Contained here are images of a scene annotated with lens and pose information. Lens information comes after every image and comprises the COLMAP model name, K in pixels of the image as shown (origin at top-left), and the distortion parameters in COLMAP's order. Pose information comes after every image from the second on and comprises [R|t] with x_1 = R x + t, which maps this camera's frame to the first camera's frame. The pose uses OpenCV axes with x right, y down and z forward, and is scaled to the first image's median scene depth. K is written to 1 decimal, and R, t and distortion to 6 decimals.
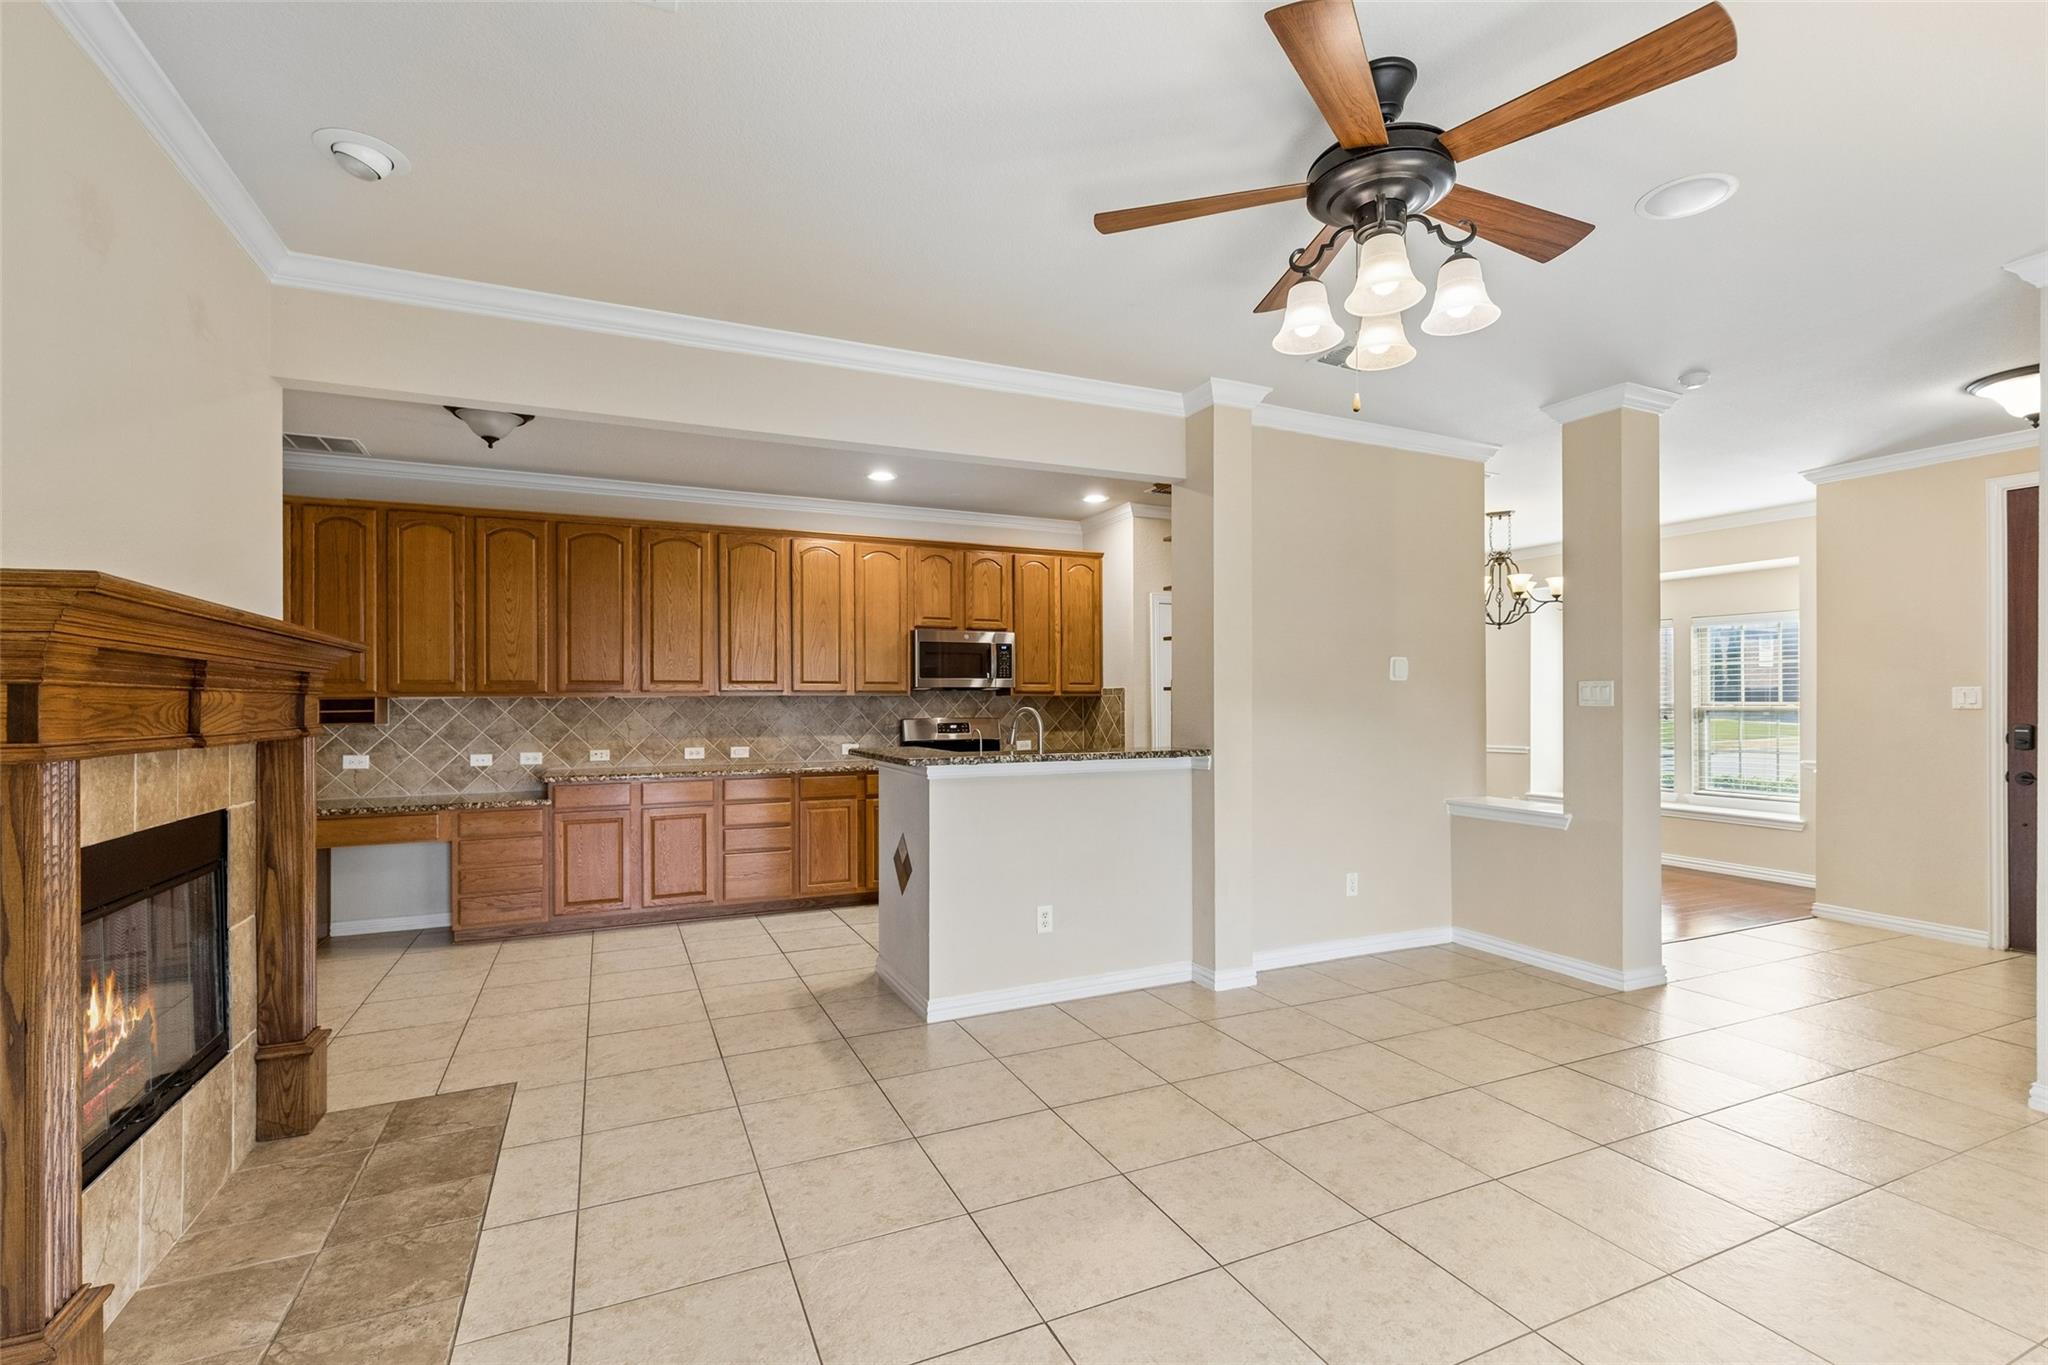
lens RADIAL K [[924.0, 0, 1033.0], [0, 924.0, 689.0], [0, 0, 1]] dist [0.005495, 0.000107]
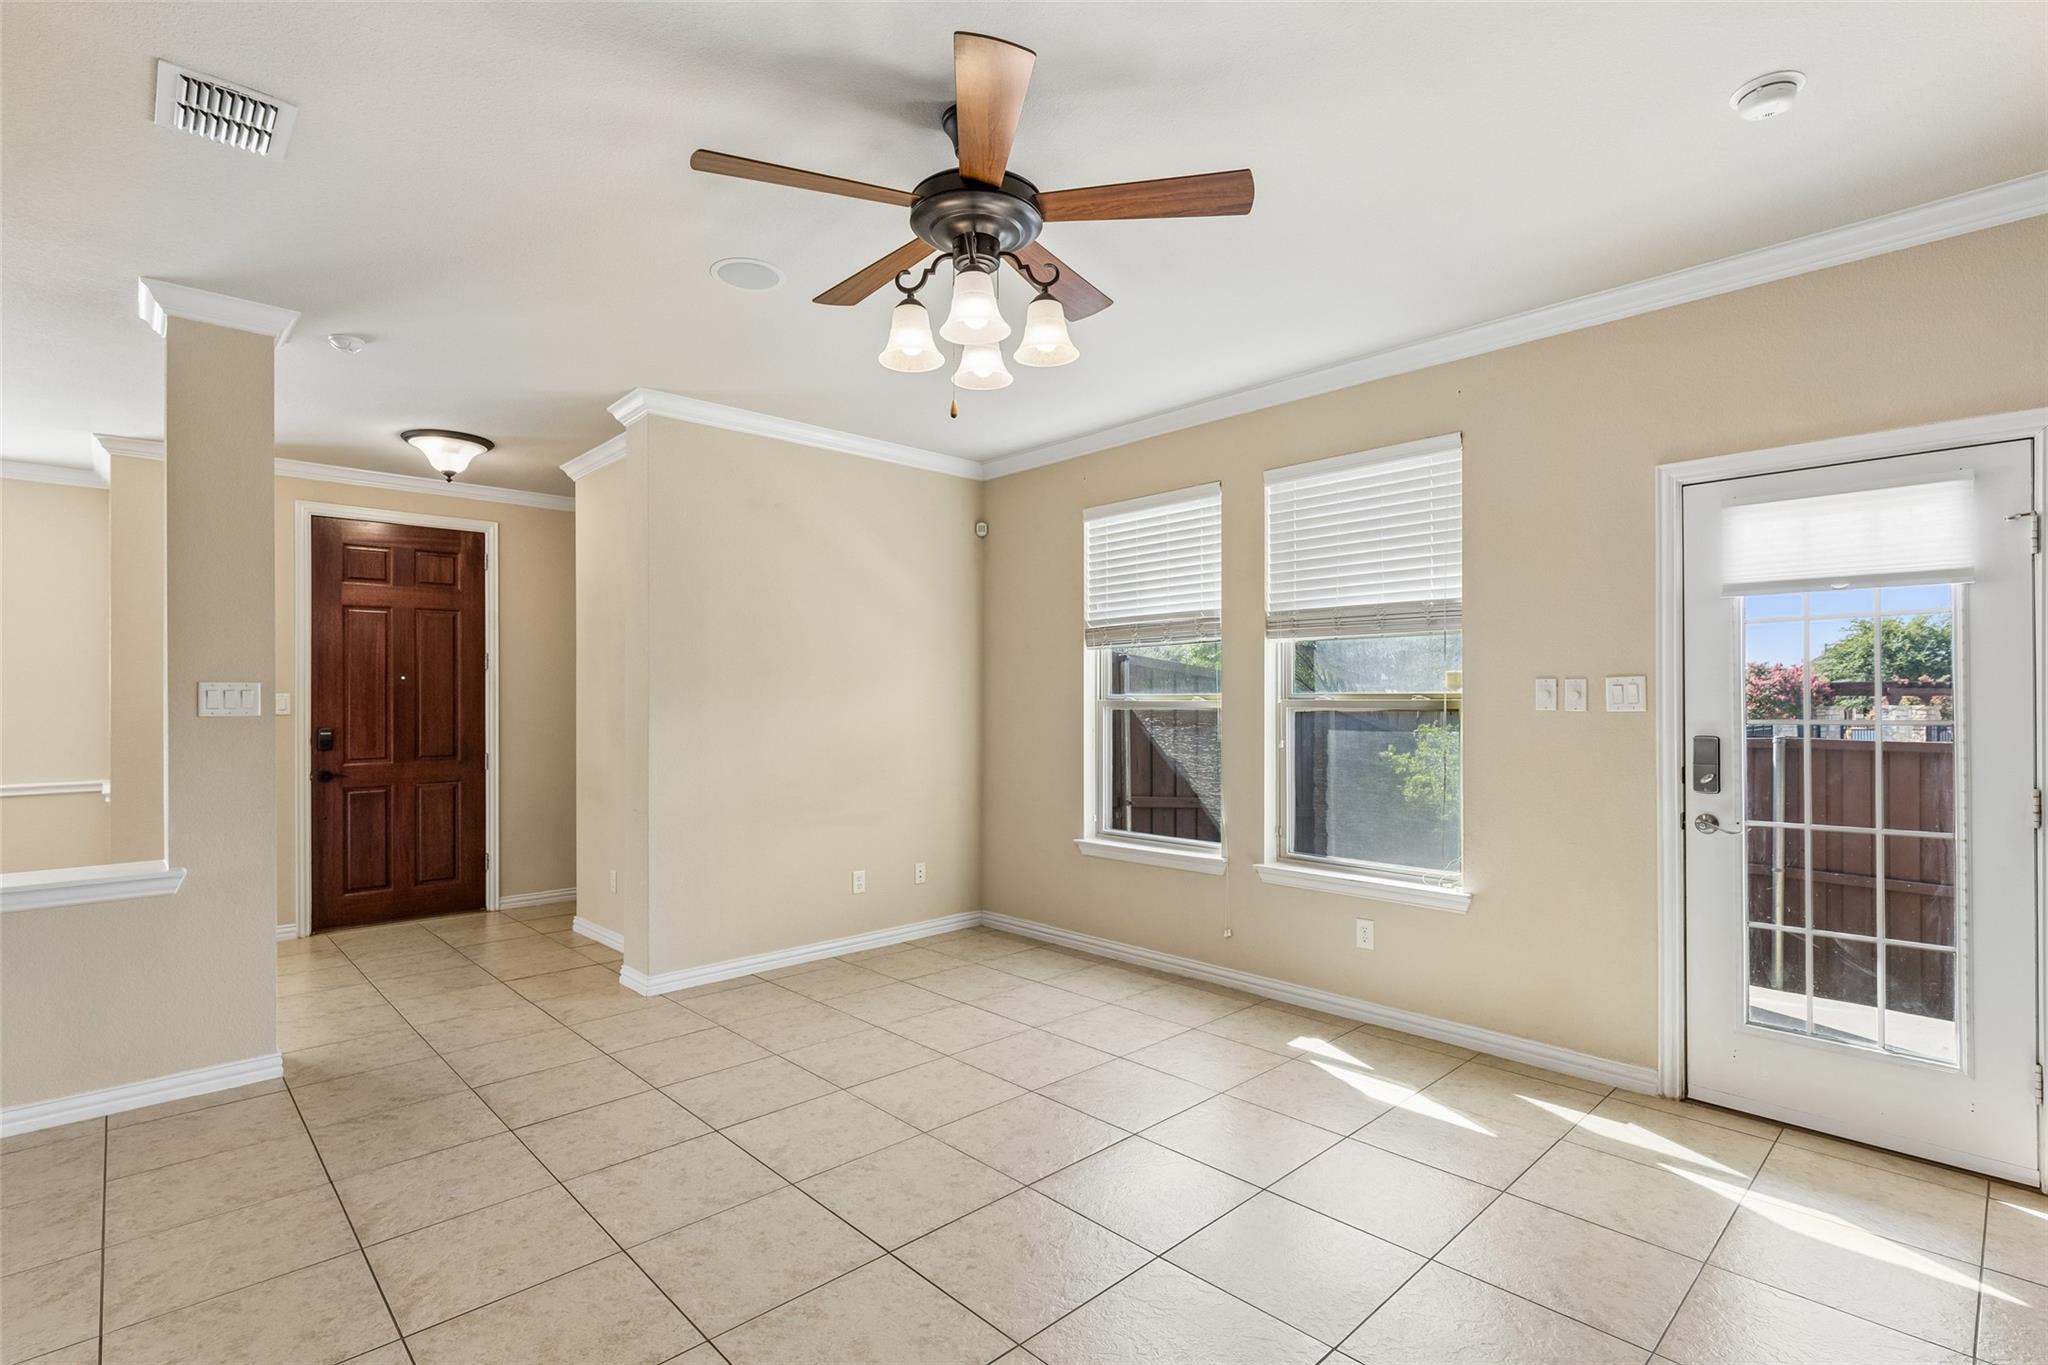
lens RADIAL K [[954.1, 0, 1034.6], [0, 954.1, 689.8], [0, 0, 1]] dist [-0.006421, -0.000343]
pose [[-0.328721, 0.012921, 0.944339, -0.246458], [-0.004949, 0.999869, -0.015403, 0.004397], [-0.944414, -0.009737, -0.328614, 0.480096]]
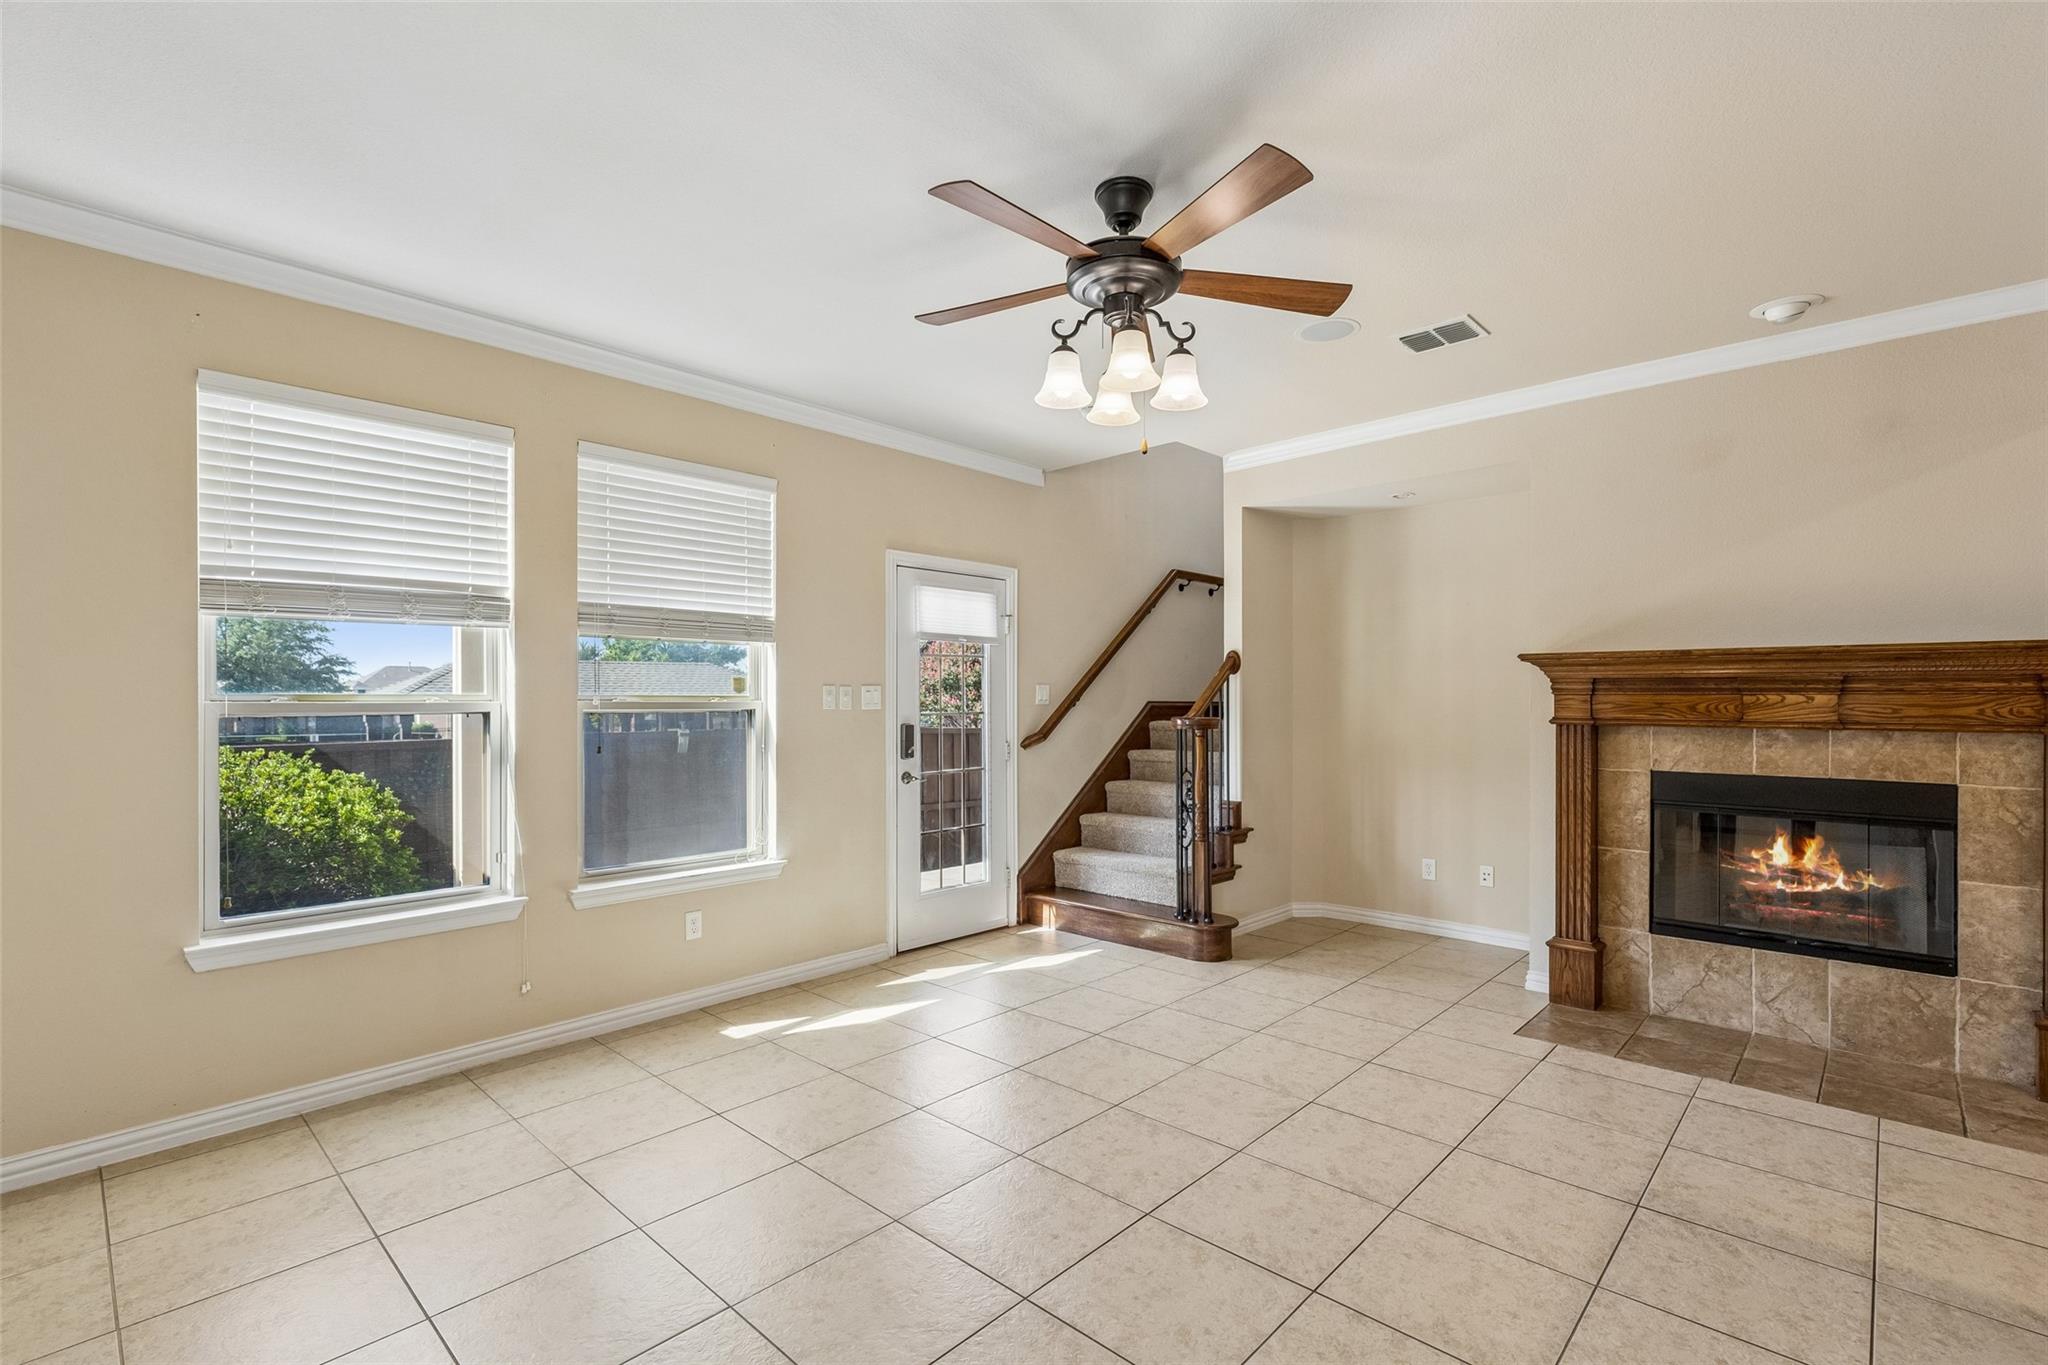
lens RADIAL K [[918.0, 0, 1032.4], [0, 918.0, 697.2], [0, 0, 1]] dist [0.008572, -0.001254]
pose [[-0.925063, 0.003249, -0.379800, 0.347766], [0.008233, 0.999900, -0.011500, 0.006857], [0.379724, -0.013766, -0.924997, 0.765405]]
